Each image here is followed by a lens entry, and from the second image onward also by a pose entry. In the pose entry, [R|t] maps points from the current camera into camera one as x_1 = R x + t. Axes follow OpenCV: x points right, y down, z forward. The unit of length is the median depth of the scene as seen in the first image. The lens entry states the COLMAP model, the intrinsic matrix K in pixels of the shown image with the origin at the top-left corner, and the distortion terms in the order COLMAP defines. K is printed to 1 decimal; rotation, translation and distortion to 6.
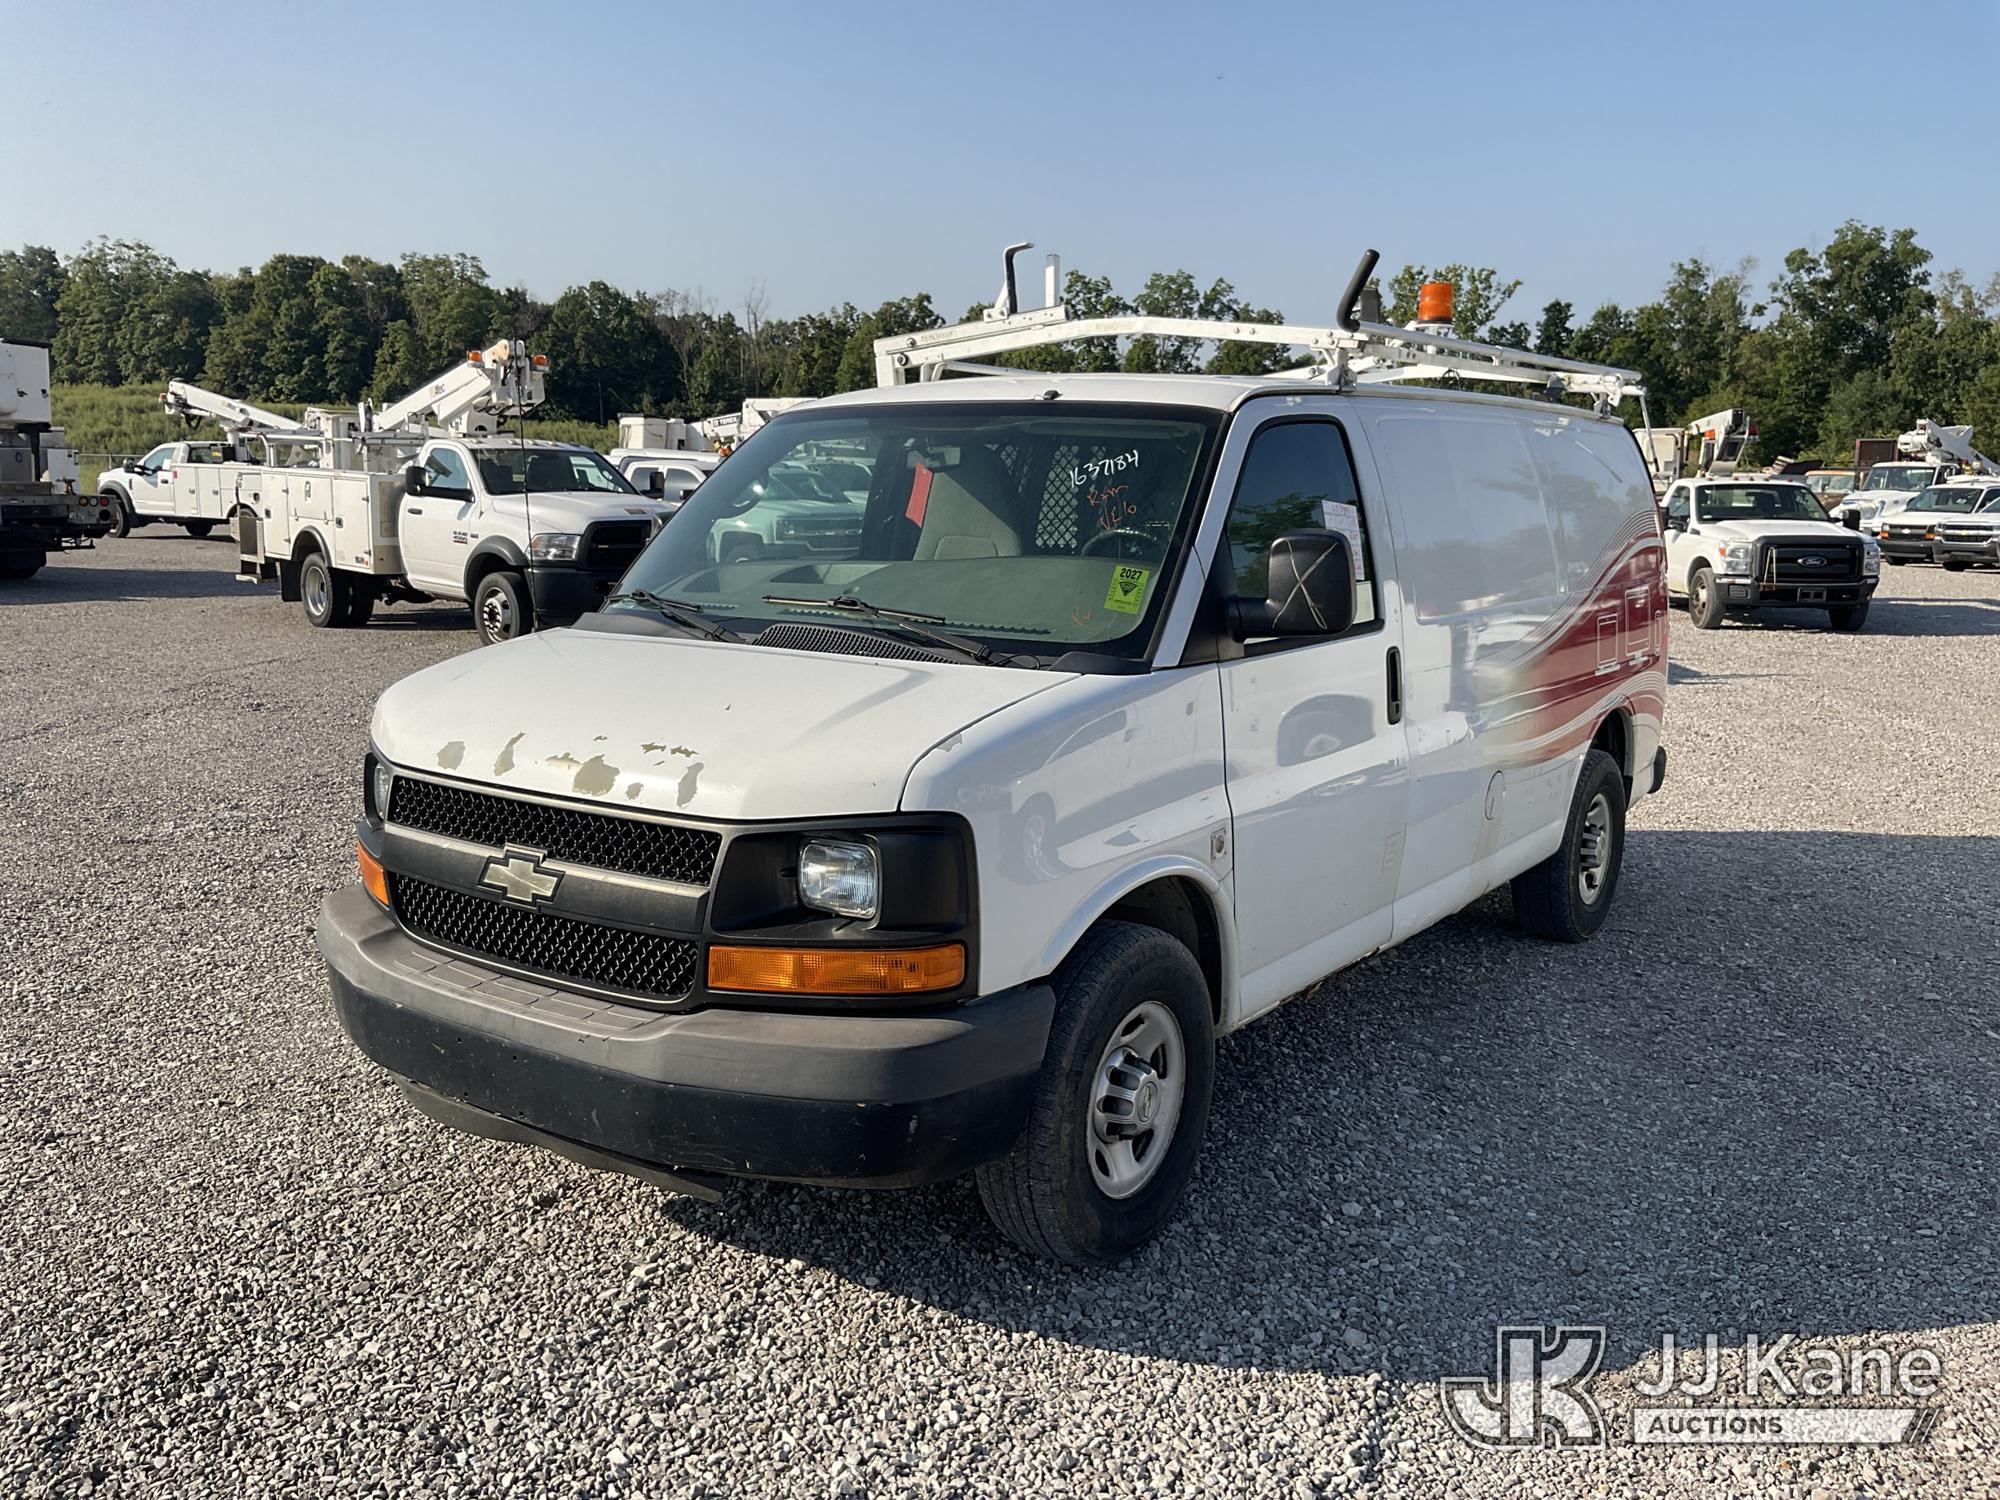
lens RADIAL K [[1663.9, 0, 1000.0], [0, 1663.9, 750.0], [0, 0, 1]] dist [0.045851, 0.000344]
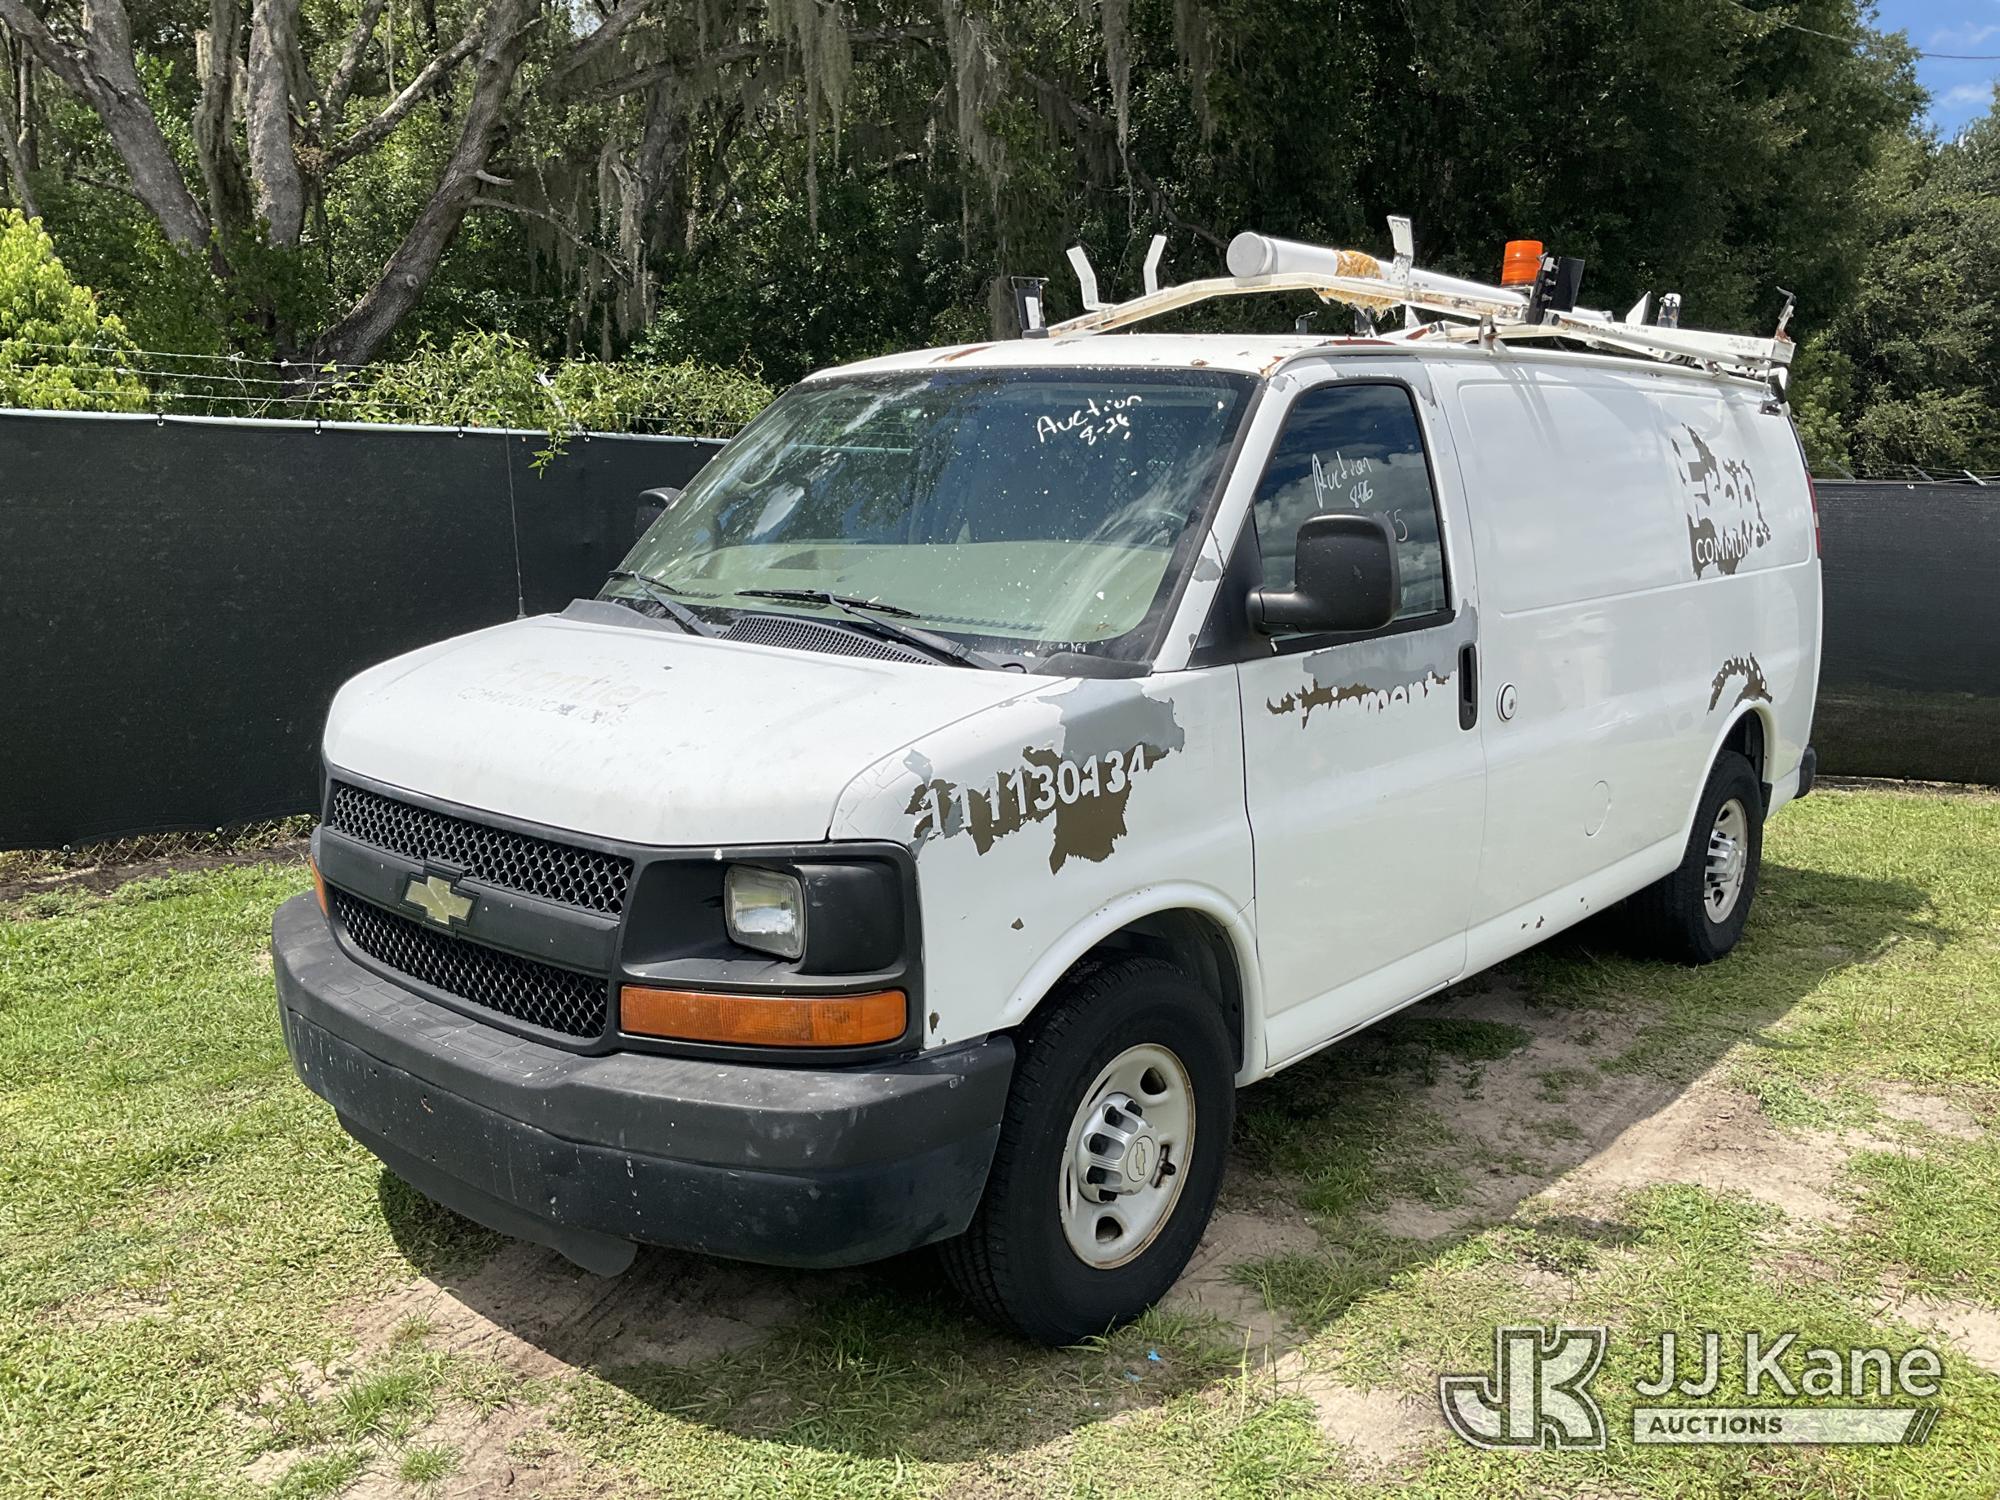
lens RADIAL K [[1663.9, 0, 1000.0], [0, 1663.9, 750.0], [0, 0, 1]] dist [0.045851, 0.000344]
pose [[0.995532, 0.014841, -0.093250, 0.096290], [-0.013524, 0.999800, 0.014745, -0.020232], [0.093451, -0.013418, 0.995533, 0.127017]]
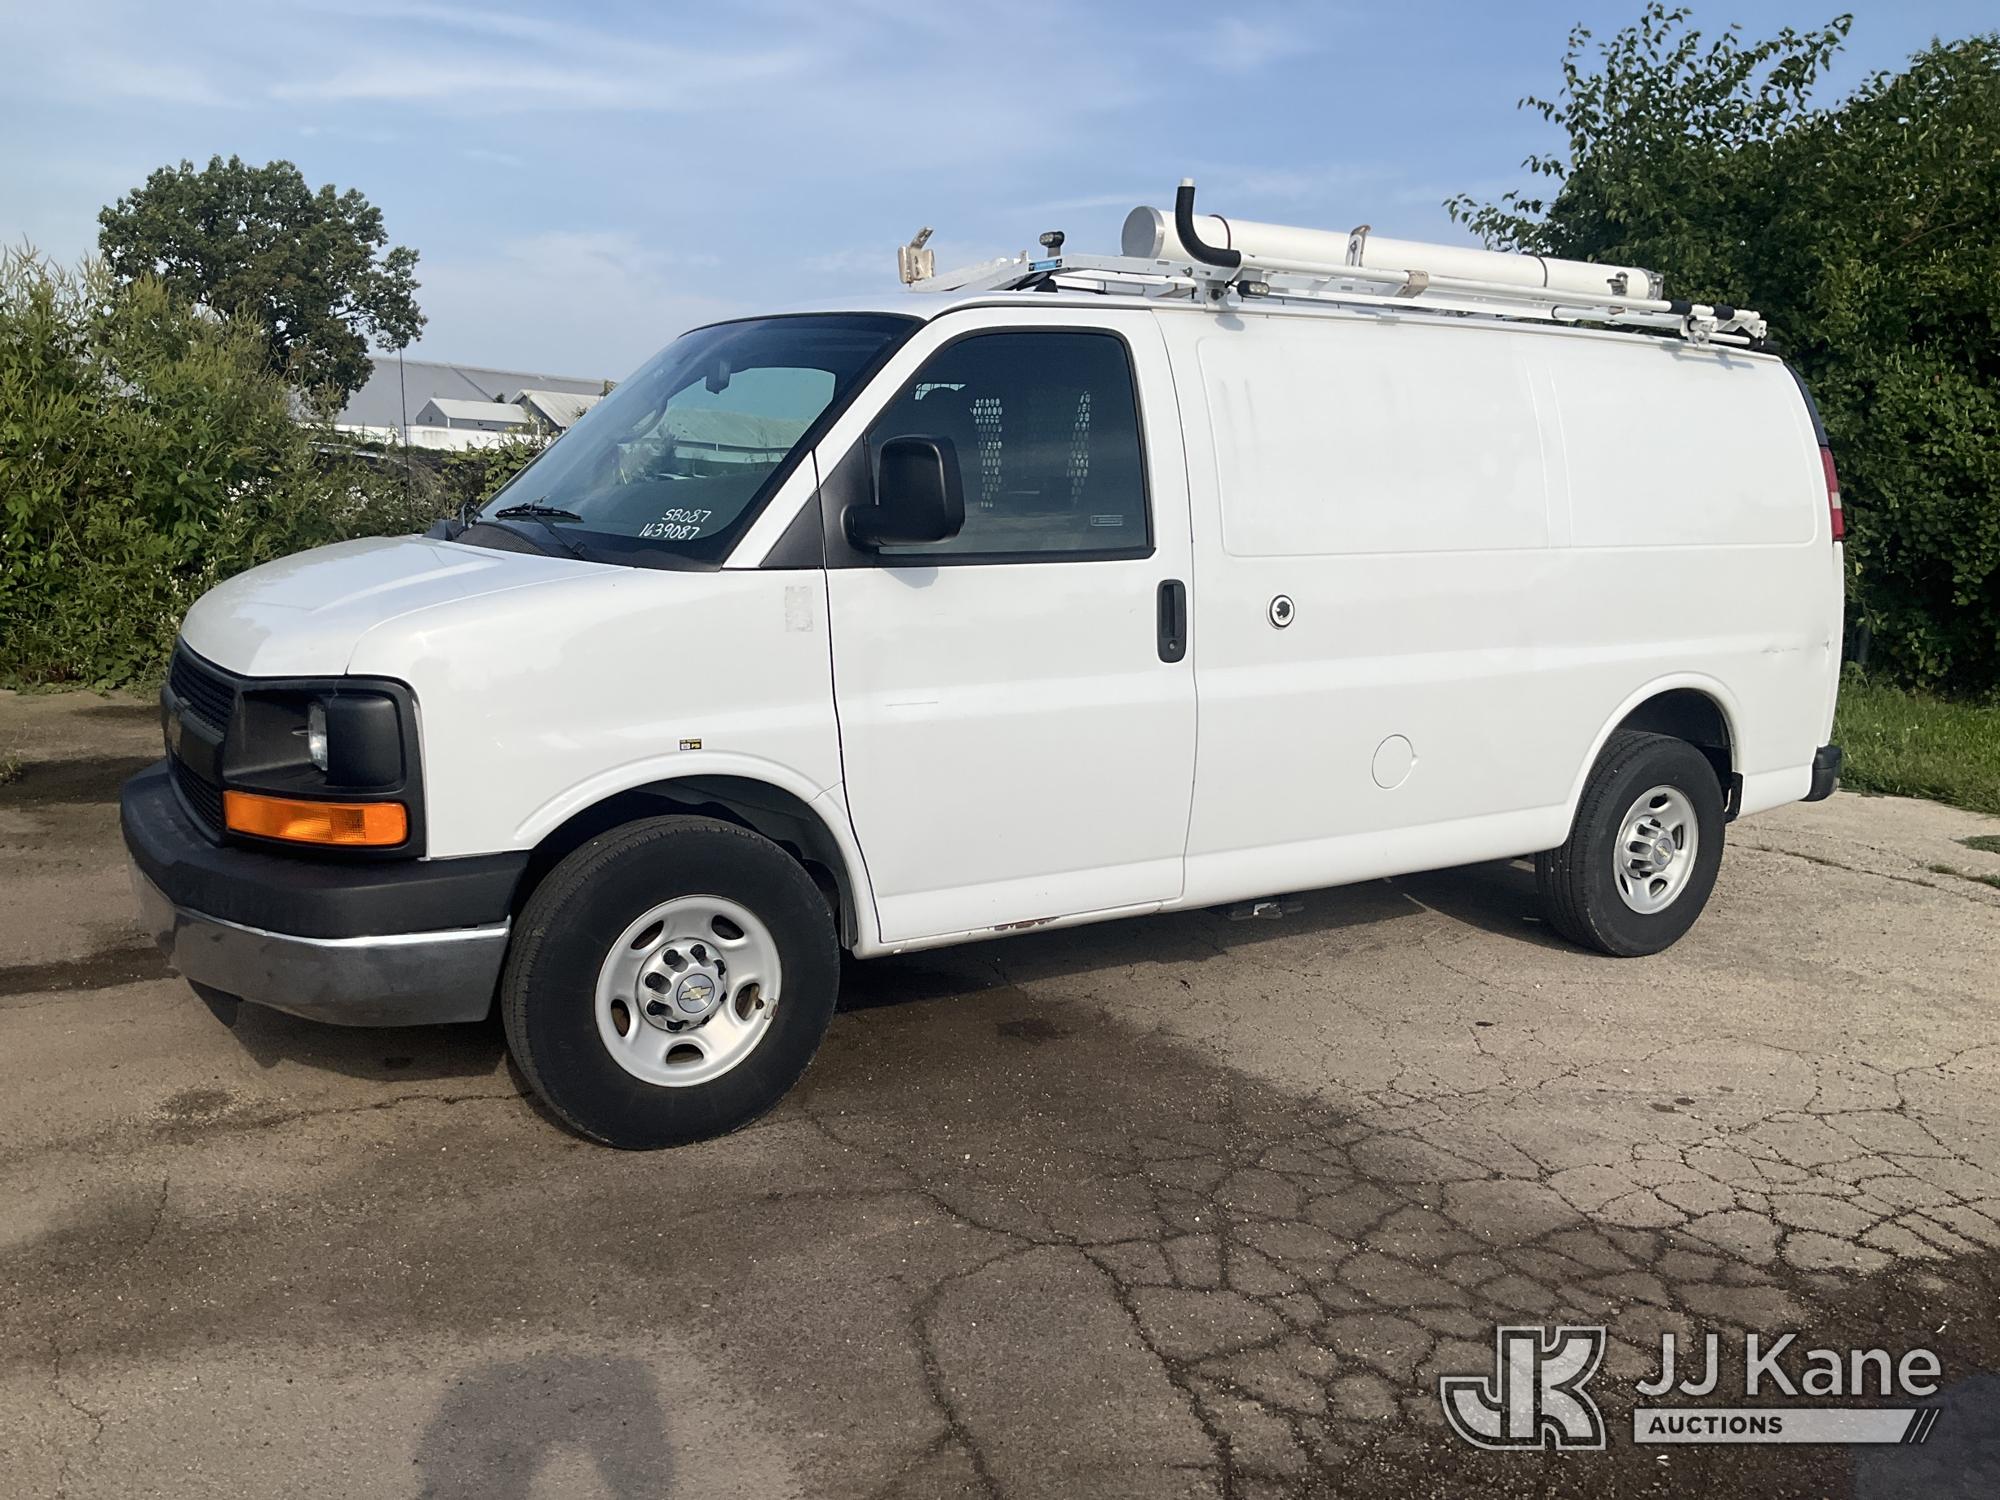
lens RADIAL K [[1663.9, 0, 1000.0], [0, 1663.9, 750.0], [0, 0, 1]] dist [0.045851, 0.000344]
pose [[0.925043, 0.074807, -0.372424, 0.655403], [-0.074611, 0.997100, 0.014959, 0.033413], [0.372464, 0.013949, 0.927942, 0.137551]]
